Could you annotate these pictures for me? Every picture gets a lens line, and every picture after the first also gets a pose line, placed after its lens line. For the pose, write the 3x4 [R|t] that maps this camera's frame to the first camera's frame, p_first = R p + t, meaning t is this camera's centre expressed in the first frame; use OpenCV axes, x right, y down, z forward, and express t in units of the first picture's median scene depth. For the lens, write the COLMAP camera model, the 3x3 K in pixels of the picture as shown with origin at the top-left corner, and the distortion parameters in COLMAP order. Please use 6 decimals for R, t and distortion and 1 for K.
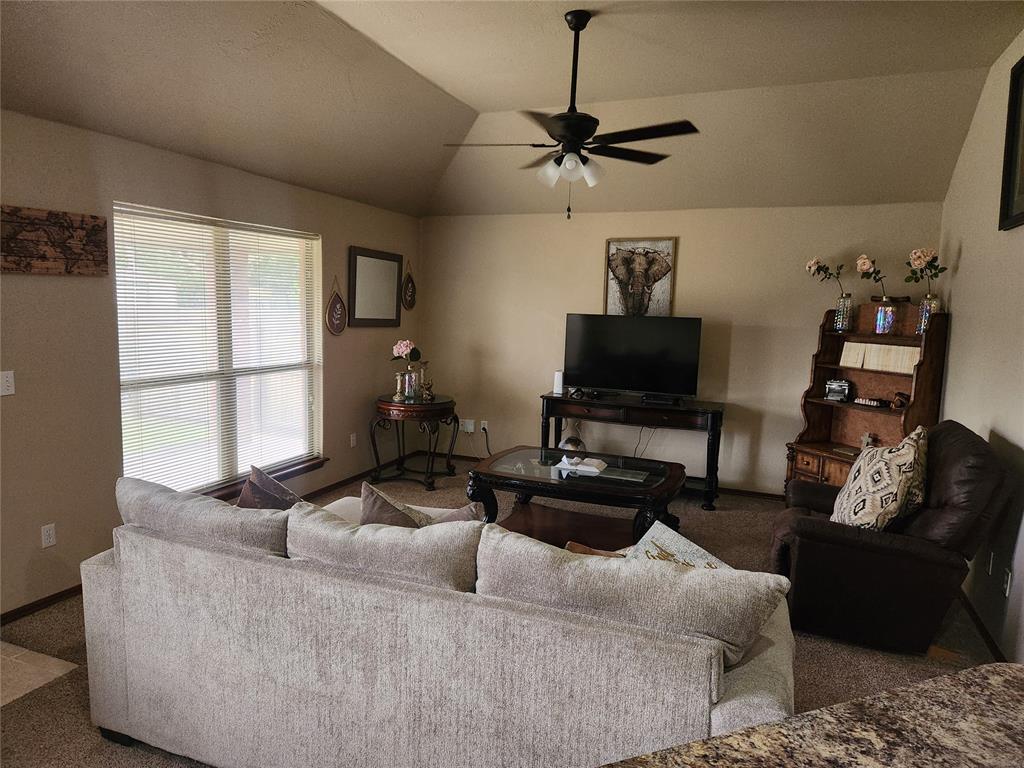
lens RADIAL K [[685.2, 0, 504.5], [0, 685.2, 379.8], [0, 0, 1]] dist [0.077616, -0.063184]
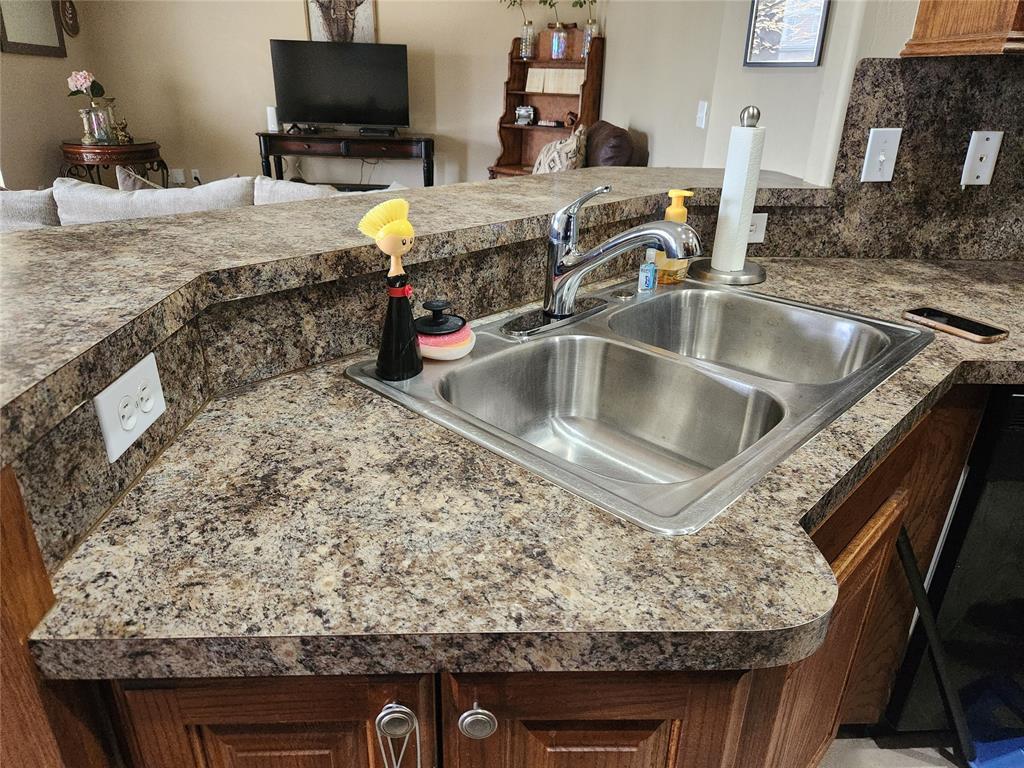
lens RADIAL K [[685.2, 0, 504.5], [0, 685.2, 379.8], [0, 0, 1]] dist [0.077616, -0.063184]
pose [[0.915036, -0.169341, 0.366104, -0.048250], [0.049338, 0.947782, 0.315080, 0.065397], [-0.400343, -0.270247, 0.875610, -0.112621]]
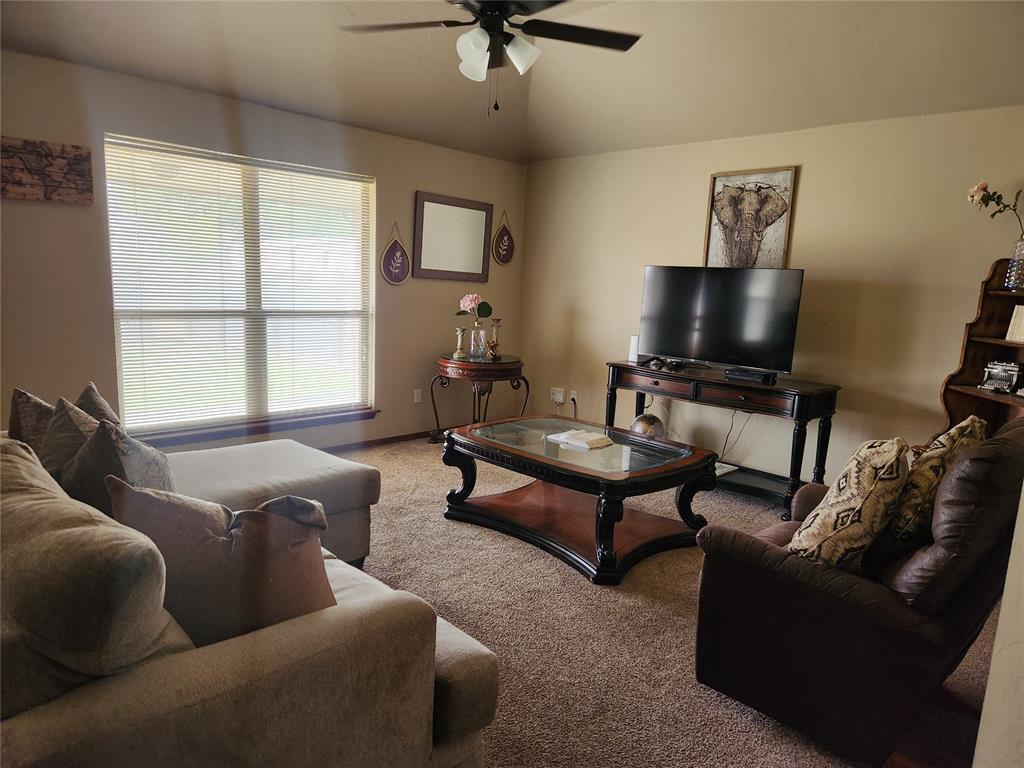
lens RADIAL K [[683.4, 0, 510.8], [0, 683.4, 397.2], [0, 0, 1]] dist [0.064423, -0.059926]
pose [[0.919798, 0.083082, -0.383496, 0.290033], [-0.065187, 0.996100, 0.059452, 0.025150], [0.386940, -0.029685, 0.921627, 0.174078]]
